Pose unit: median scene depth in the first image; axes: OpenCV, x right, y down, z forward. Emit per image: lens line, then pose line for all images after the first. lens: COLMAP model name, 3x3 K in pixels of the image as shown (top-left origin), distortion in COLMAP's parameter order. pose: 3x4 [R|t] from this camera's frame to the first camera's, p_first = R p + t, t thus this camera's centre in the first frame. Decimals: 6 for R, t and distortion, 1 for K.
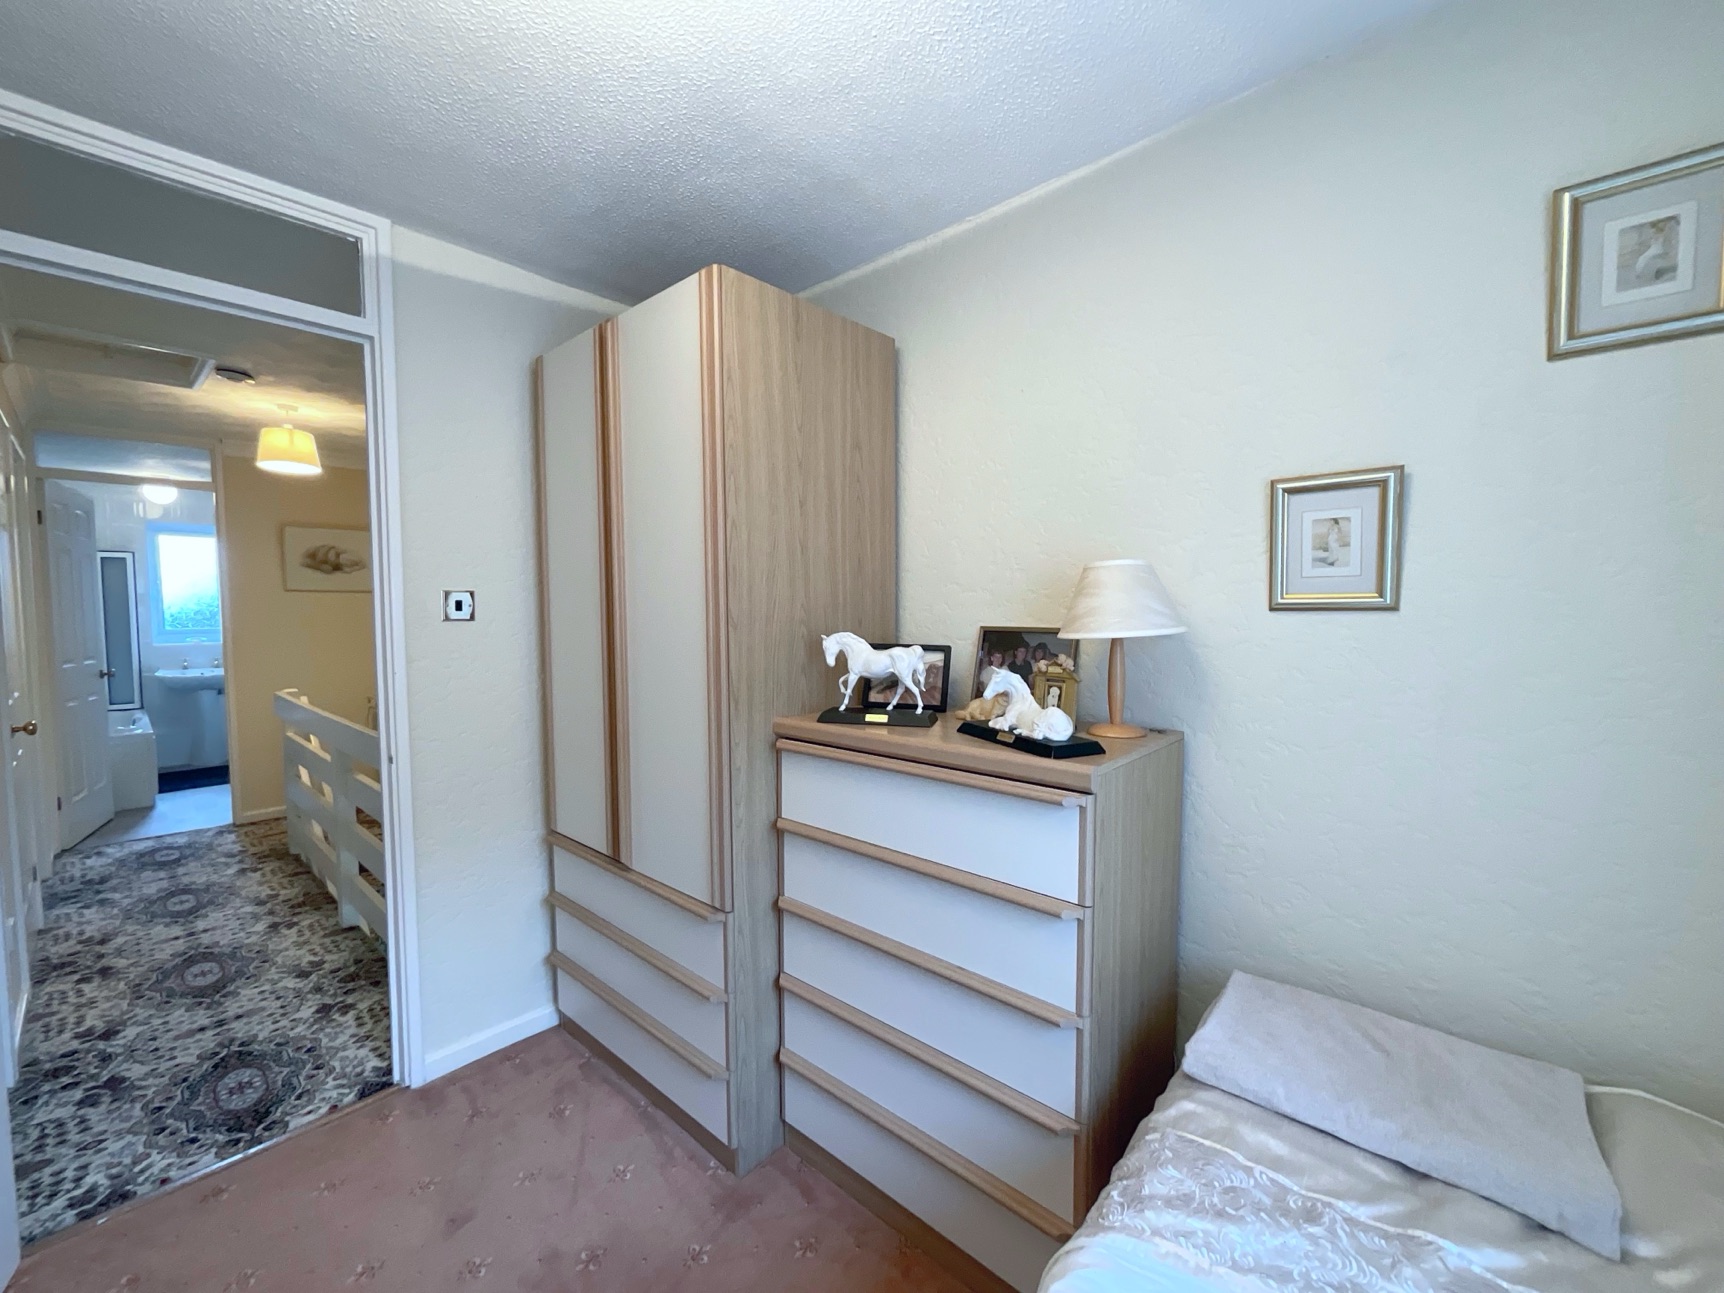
lens RADIAL K [[697.7, 0, 857.5], [0, 697.7, 638.5], [0, 0, 1]] dist [-0.002672, 0.001626]
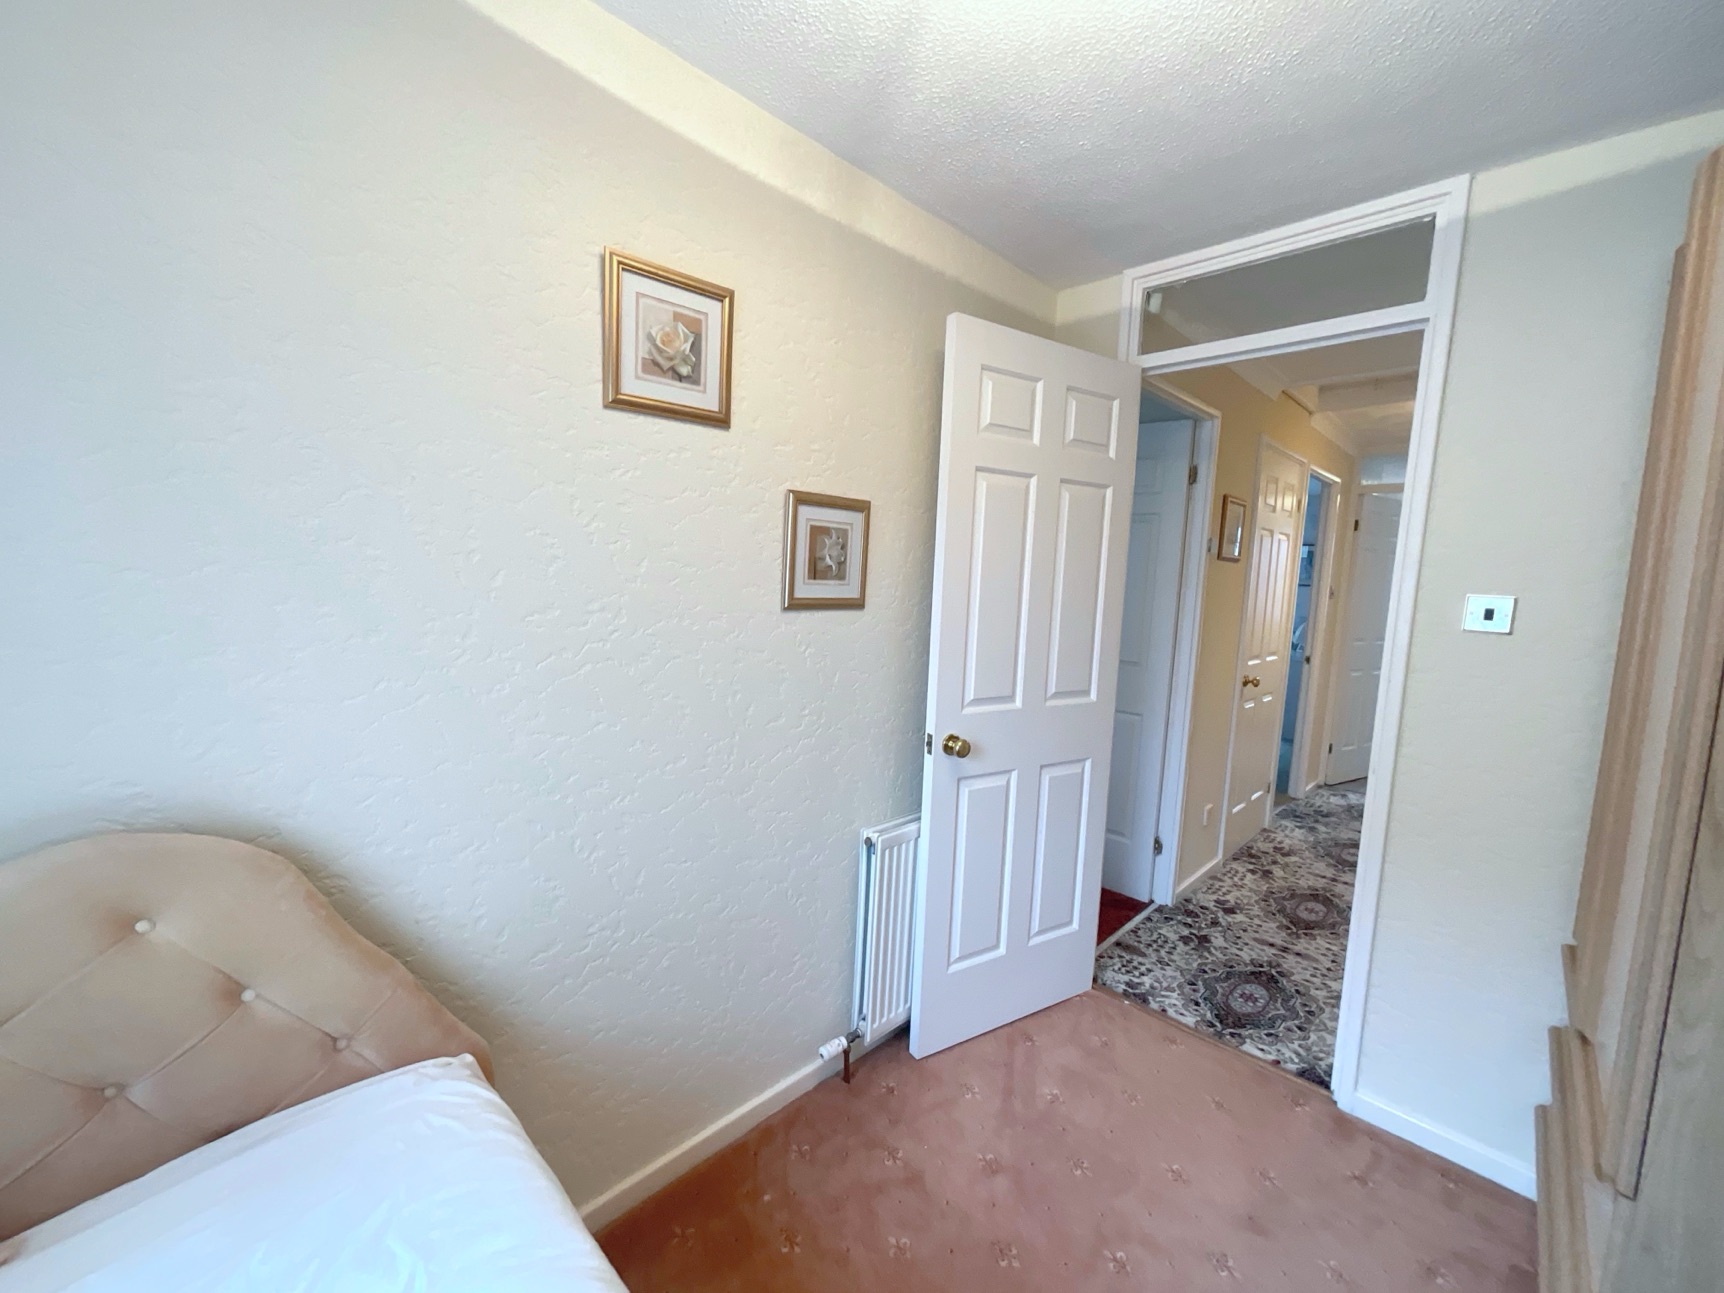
lens RADIAL K [[697.7, 0, 869.2], [0, 697.7, 639.2], [0, 0, 1]] dist [-0.002672, 0.001626]
pose [[-0.021368, 0.100093, -0.994749, 0.256621], [-0.087123, 0.991004, 0.101588, -0.037149], [0.995968, 0.088836, -0.012456, 0.284118]]
